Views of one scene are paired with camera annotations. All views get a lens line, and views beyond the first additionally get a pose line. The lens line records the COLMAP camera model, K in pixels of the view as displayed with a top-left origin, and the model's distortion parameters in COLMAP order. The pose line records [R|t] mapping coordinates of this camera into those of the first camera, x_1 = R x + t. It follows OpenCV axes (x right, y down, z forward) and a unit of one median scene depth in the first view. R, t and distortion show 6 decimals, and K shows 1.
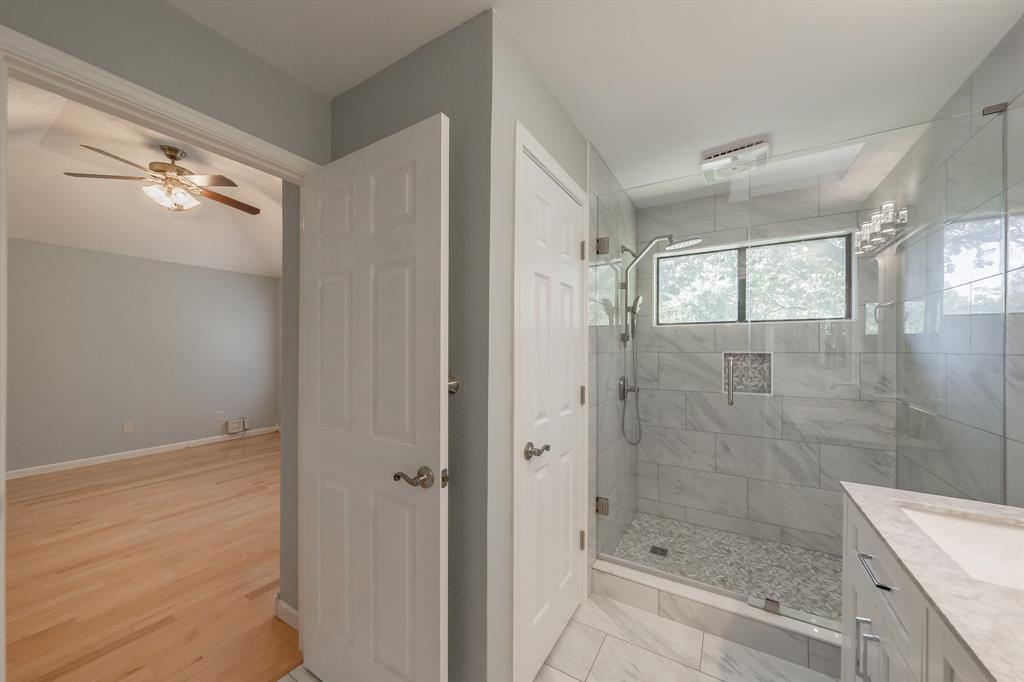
lens RADIAL K [[366.9, 0, 516.3], [0, 366.9, 346.1], [0, 0, 1]] dist [-0.004608, 0.000651]
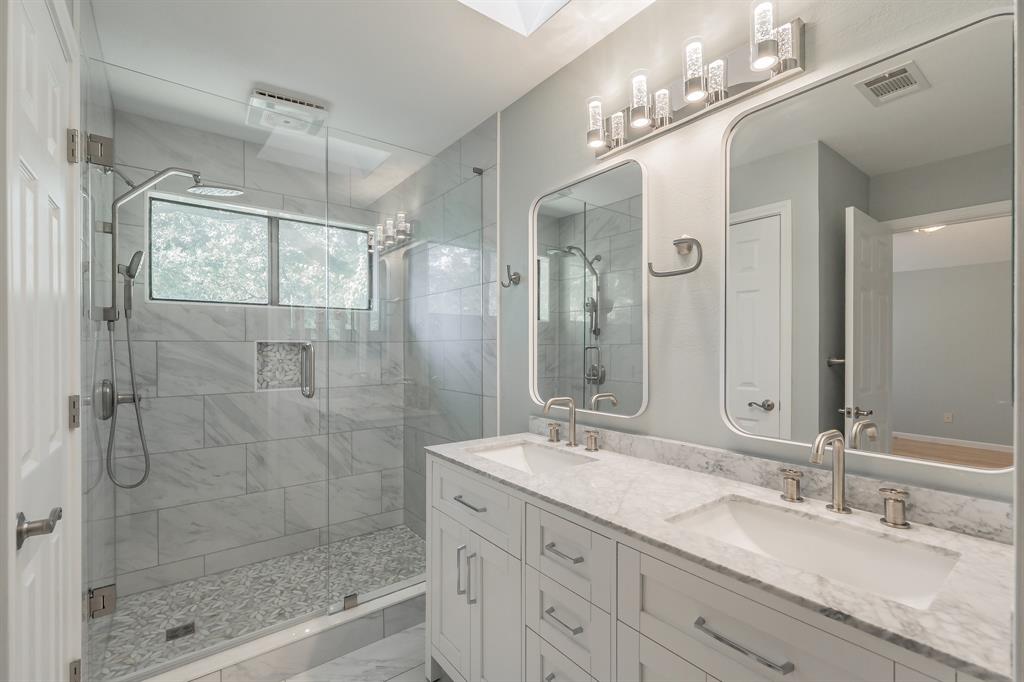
lens RADIAL K [[457.2, 0, 519.0], [0, 457.2, 347.1], [0, 0, 1]] dist [0.001683, 0.000132]
pose [[0.350365, -0.000624, 0.936613, -0.189874], [-0.004042, 0.999989, 0.002178, 0.027816], [-0.936604, -0.004549, 0.350359, 0.117967]]
